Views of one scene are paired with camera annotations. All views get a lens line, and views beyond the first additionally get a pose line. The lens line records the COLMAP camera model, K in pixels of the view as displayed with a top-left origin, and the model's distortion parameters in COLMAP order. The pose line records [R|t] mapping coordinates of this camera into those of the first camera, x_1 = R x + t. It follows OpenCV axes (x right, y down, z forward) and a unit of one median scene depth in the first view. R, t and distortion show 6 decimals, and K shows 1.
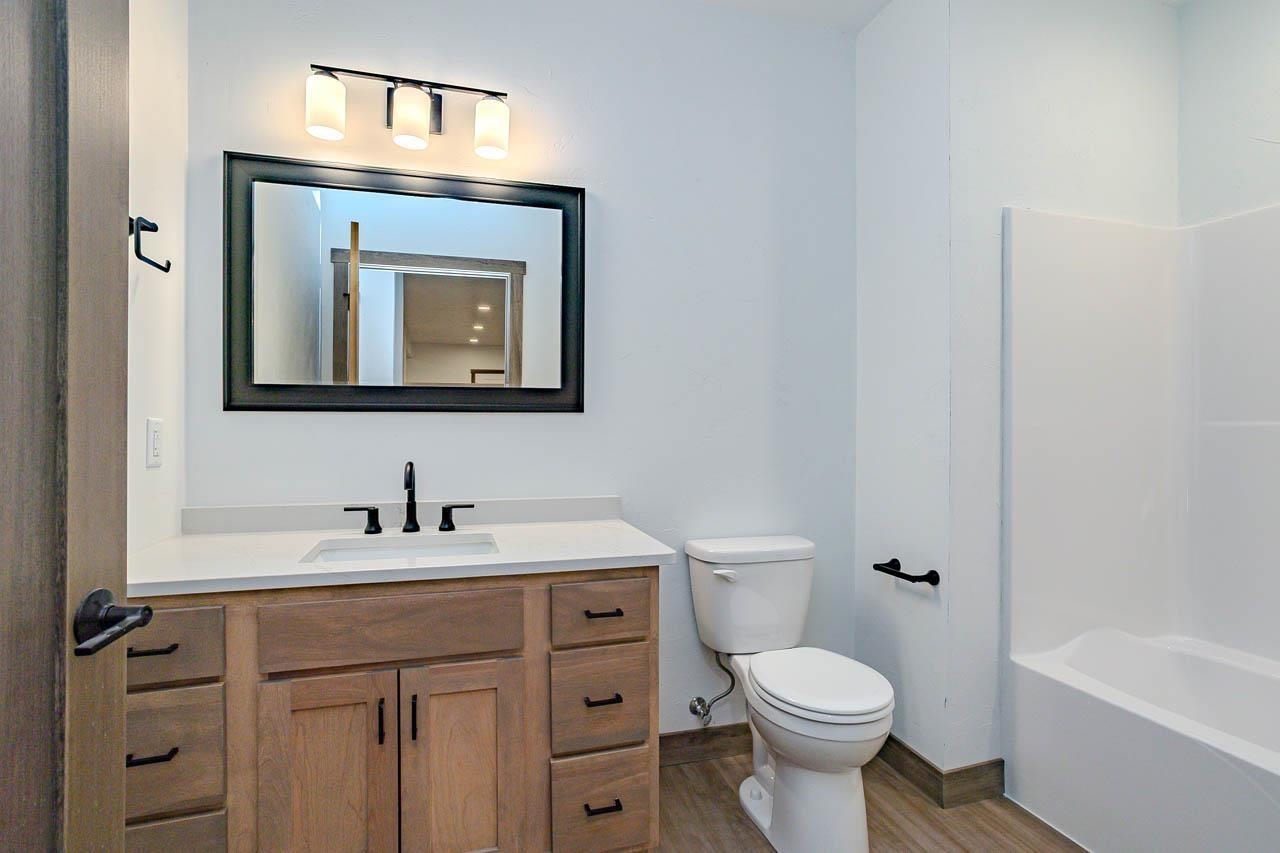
lens RADIAL K [[626.0, 0, 643.1], [0, 626.0, 428.8], [0, 0, 1]] dist [-0.016023, 0.000450]
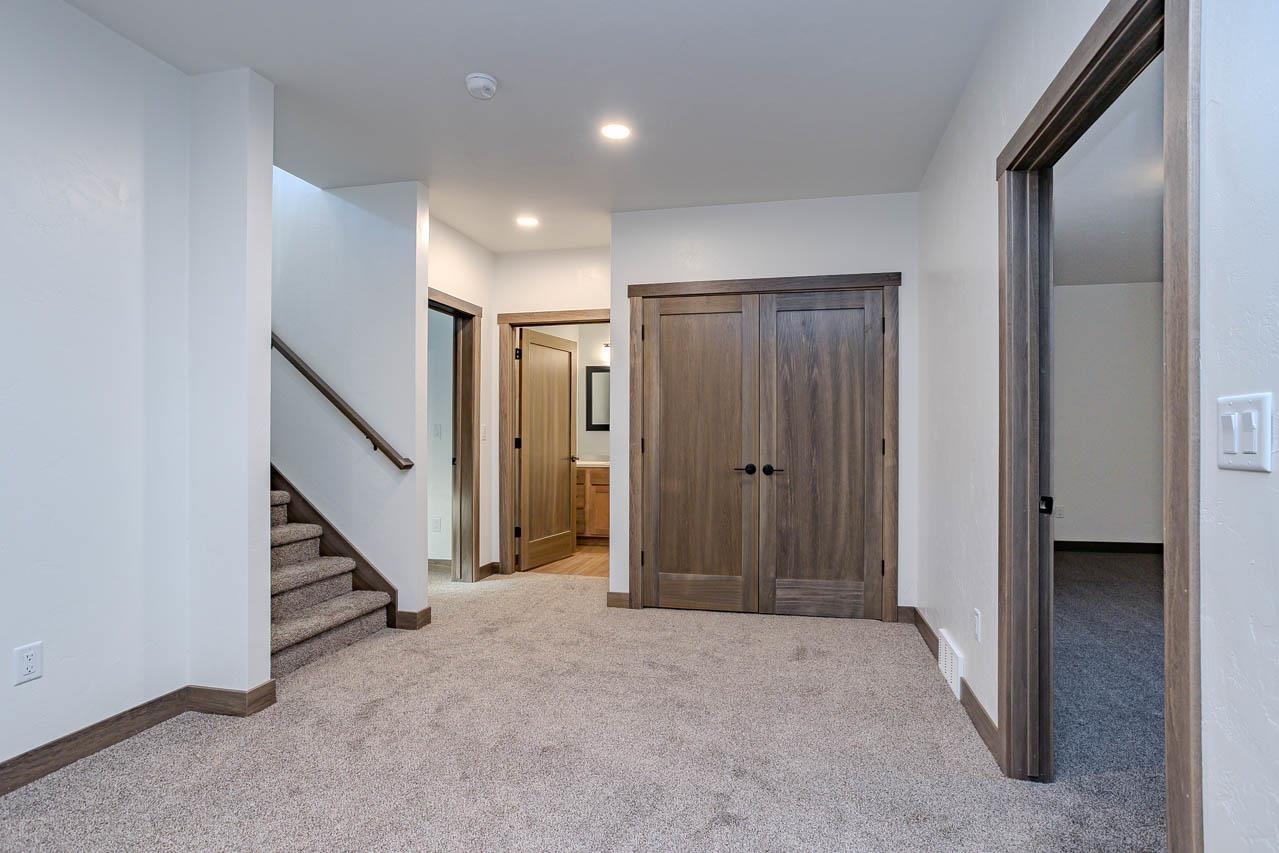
lens RADIAL K [[625.5, 0, 651.1], [0, 625.5, 435.8], [0, 0, 1]] dist [-0.016023, 0.000450]
pose [[0.860963, -0.000340, -0.508667, 1.942036], [0.004859, 0.999960, 0.007557, -0.024226], [0.508644, -0.008978, 0.860930, -2.535887]]
